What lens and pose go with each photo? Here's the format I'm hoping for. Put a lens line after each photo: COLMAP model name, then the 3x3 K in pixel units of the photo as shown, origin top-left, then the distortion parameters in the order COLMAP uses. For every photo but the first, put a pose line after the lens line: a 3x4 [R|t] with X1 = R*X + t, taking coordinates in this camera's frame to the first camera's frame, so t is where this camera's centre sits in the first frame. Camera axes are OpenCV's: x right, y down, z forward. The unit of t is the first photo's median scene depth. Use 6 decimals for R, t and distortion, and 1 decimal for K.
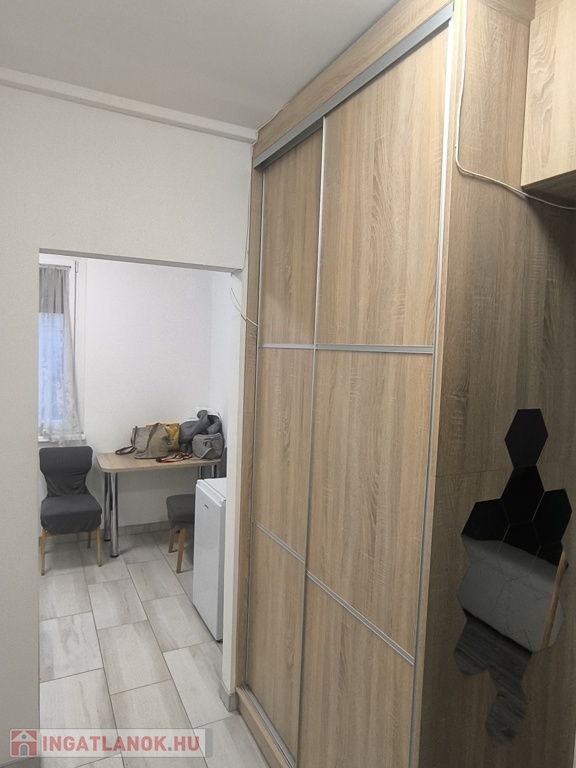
lens RADIAL K [[506.0, 0, 288.6], [0, 506.0, 377.4], [0, 0, 1]] dist [-0.042849, 0.026103]
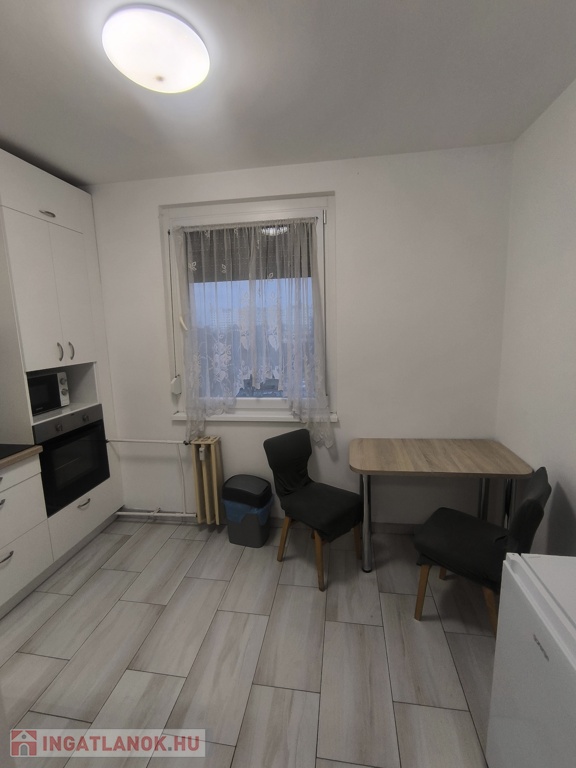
lens RADIAL K [[348.6, 0, 288.6], [0, 348.6, 380.0], [0, 0, 1]] dist [-0.032954, 0.016608]
pose [[0.810554, 0.029194, -0.584936, -0.276227], [0.024303, 0.996220, 0.083397, 0.000705], [0.585160, -0.081814, 0.806780, 1.050786]]
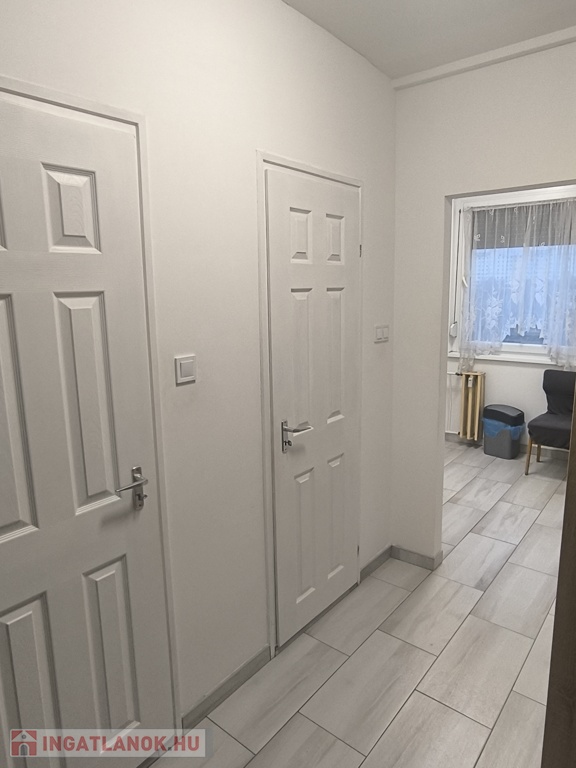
lens RADIAL K [[506.0, 0, 289.4], [0, 506.0, 381.5], [0, 0, 1]] dist [-0.042849, 0.026103]
pose [[0.407075, 0.125216, -0.904771, 0.603499], [-0.016989, 0.991425, 0.129565, 0.069338], [0.913237, -0.037371, 0.405712, 0.049856]]
